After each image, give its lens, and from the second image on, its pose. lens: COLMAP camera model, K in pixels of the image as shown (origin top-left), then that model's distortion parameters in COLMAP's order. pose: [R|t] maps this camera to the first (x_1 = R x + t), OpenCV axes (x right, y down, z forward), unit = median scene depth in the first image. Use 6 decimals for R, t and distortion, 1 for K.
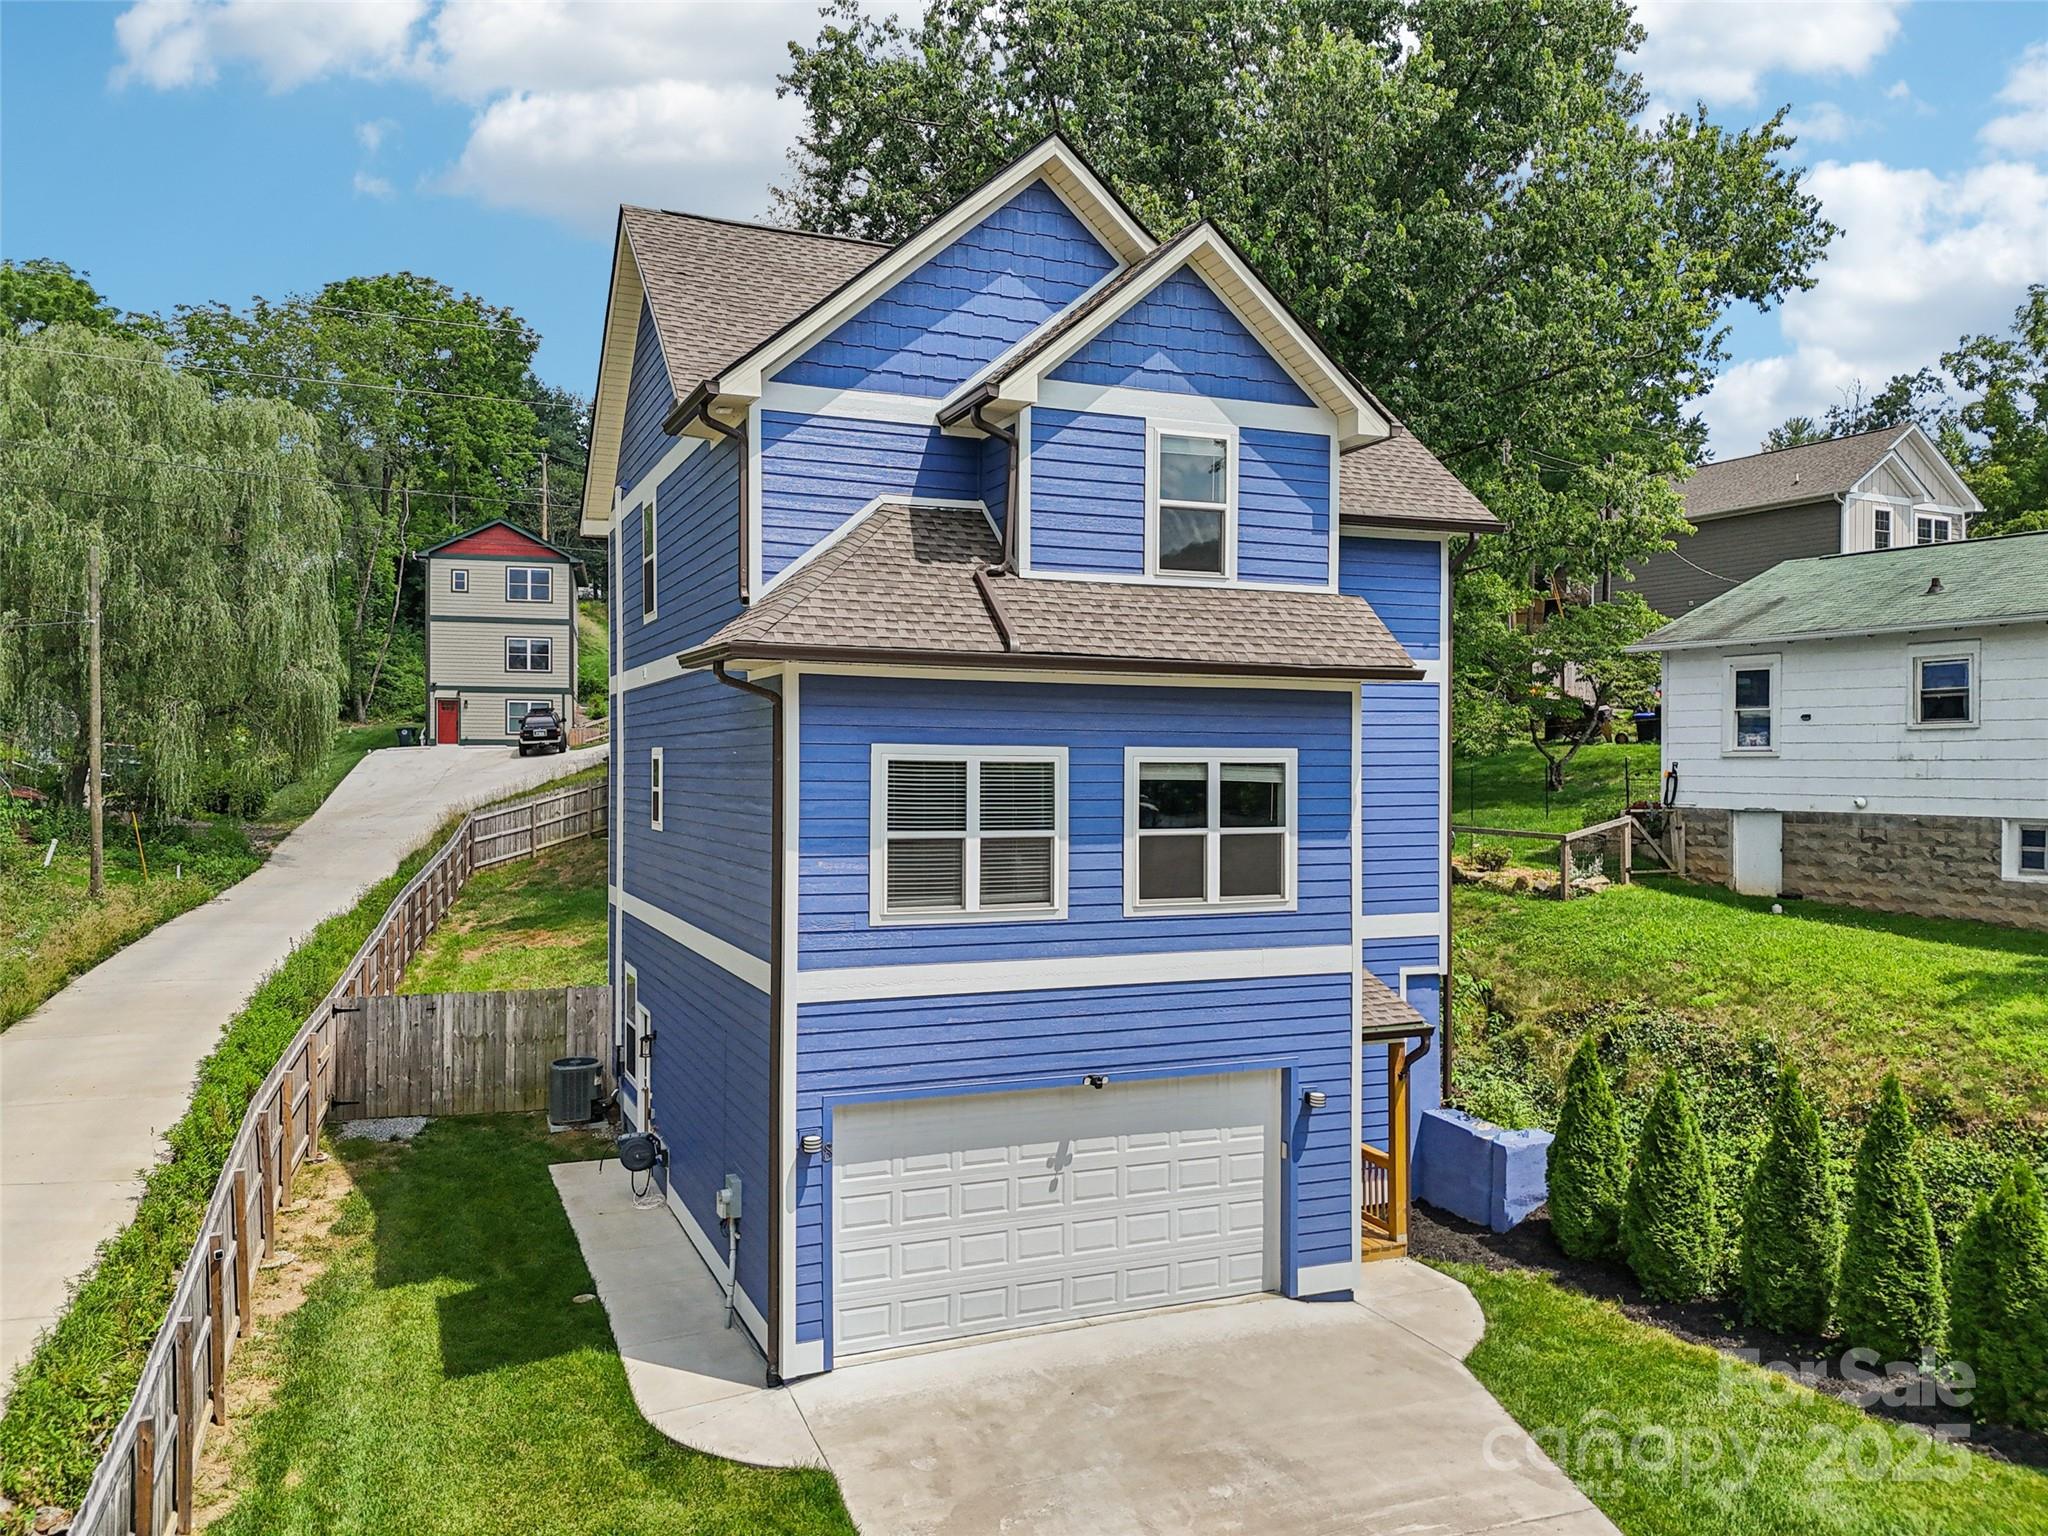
lens RADIAL K [[1489.4, 0, 1024.0], [0, 1489.4, 768.0], [0, 0, 1]] dist [0.055738, -0.049290]
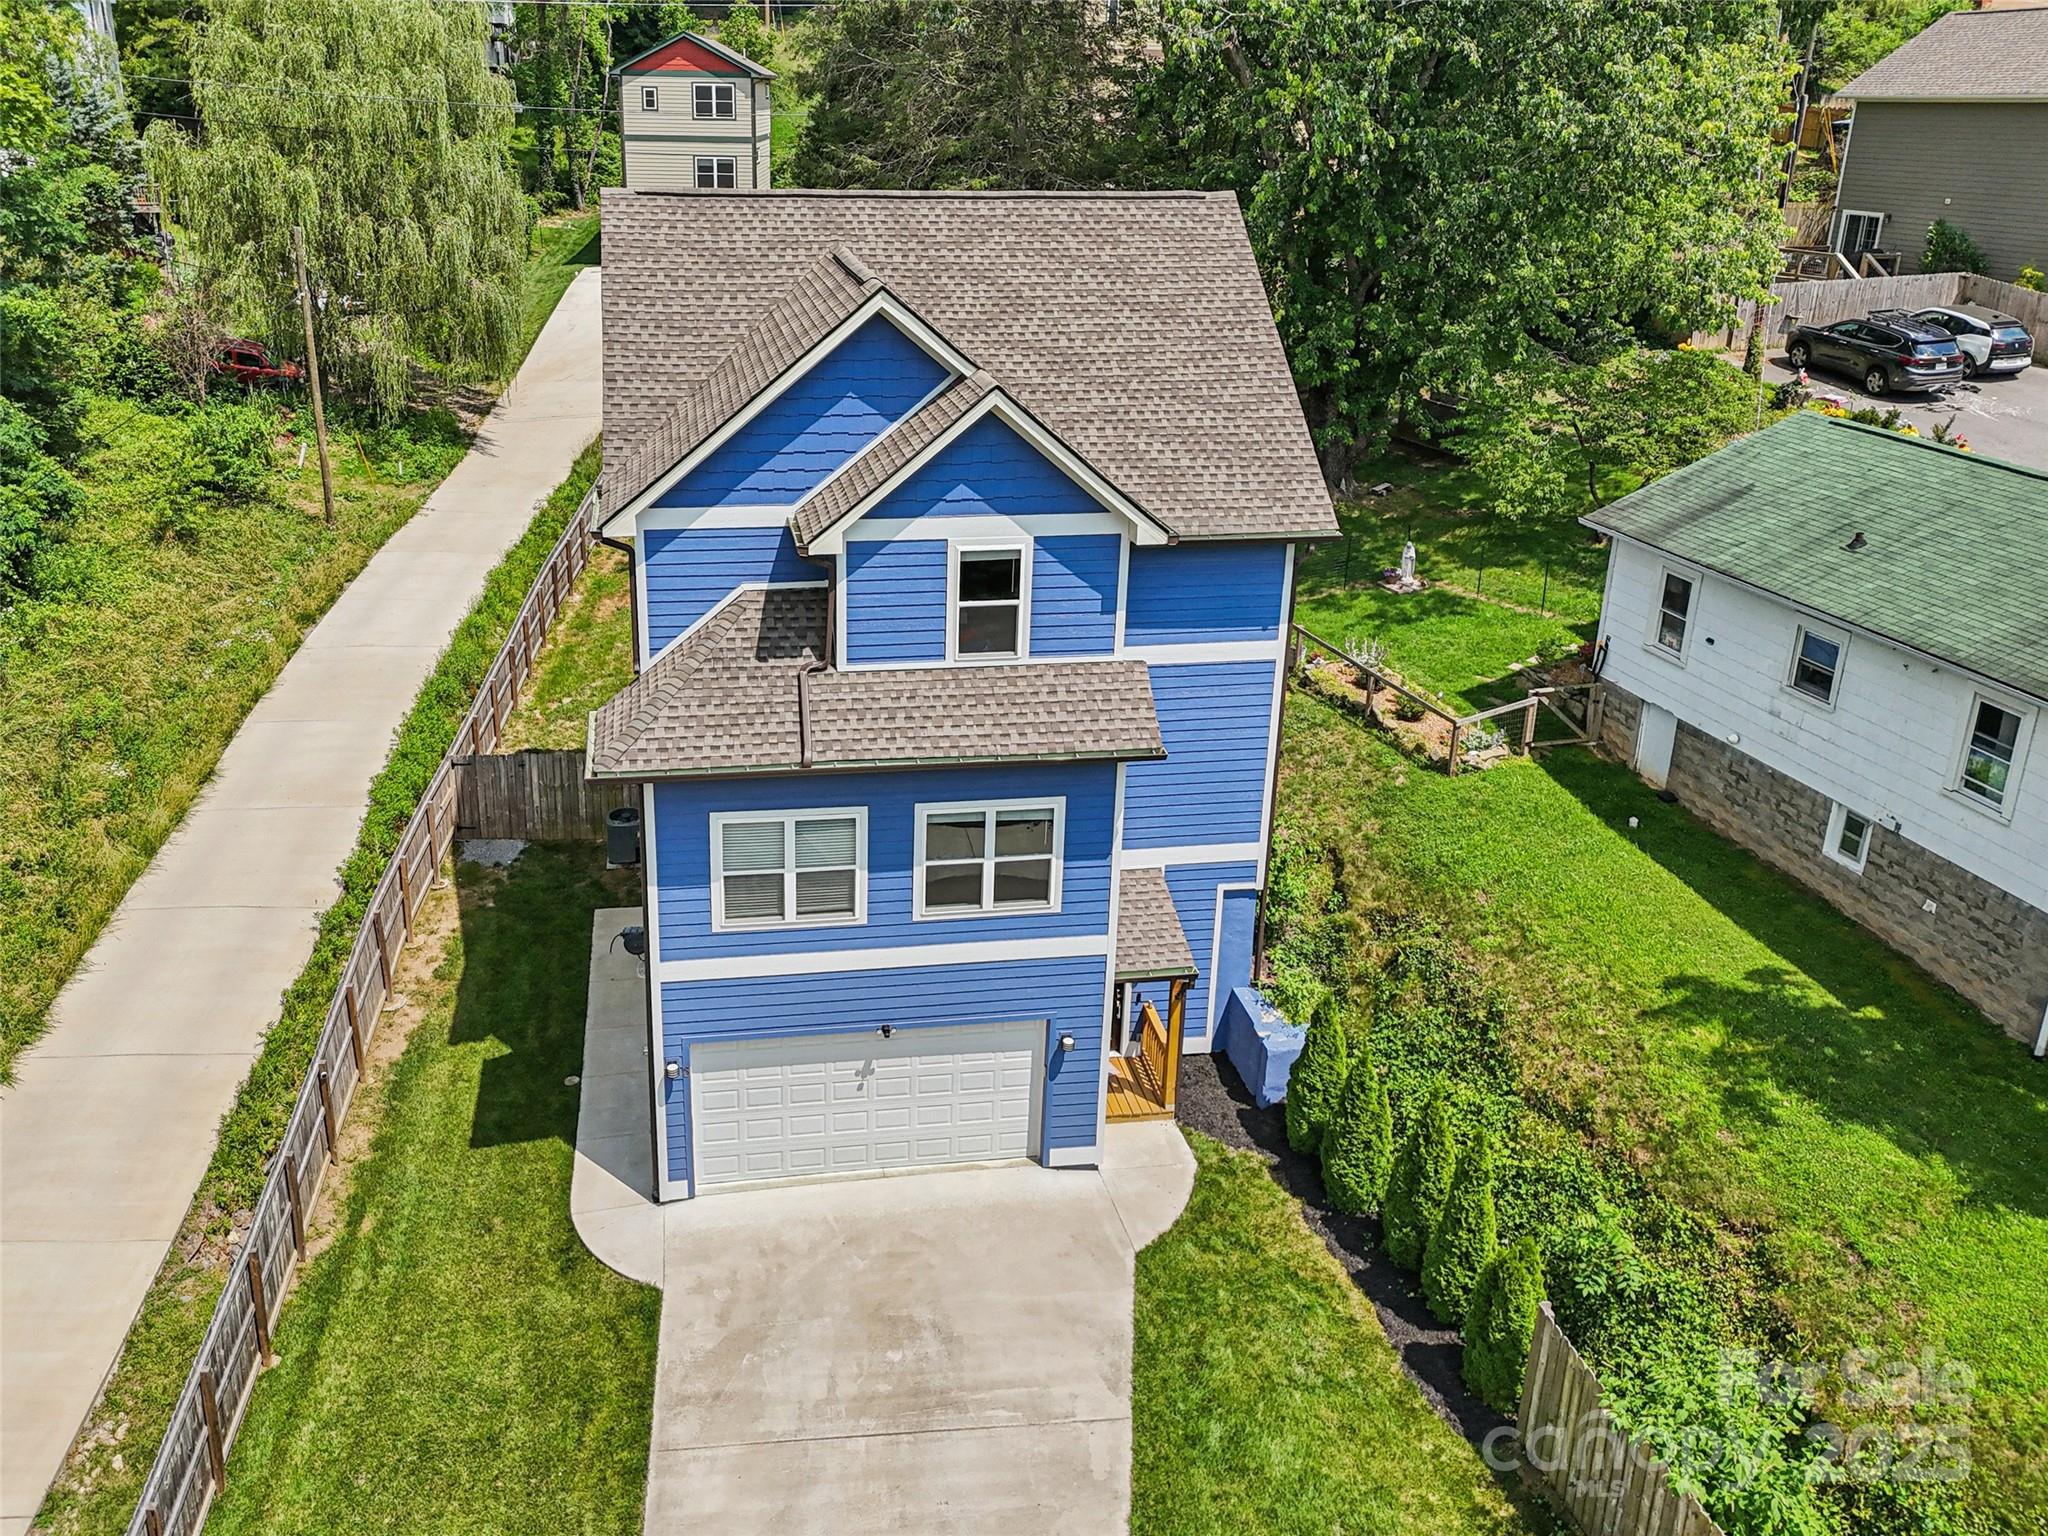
lens RADIAL K [[1524.4, 0, 906.5], [0, 1524.4, 638.9], [0, 0, 1]] dist [0.106901, -0.158209]
pose [[0.969289, 0.086394, -0.230249, 0.338619], [-0.010321, 0.949728, 0.312907, -0.540132], [0.245708, -0.300921, 0.921452, -0.175049]]
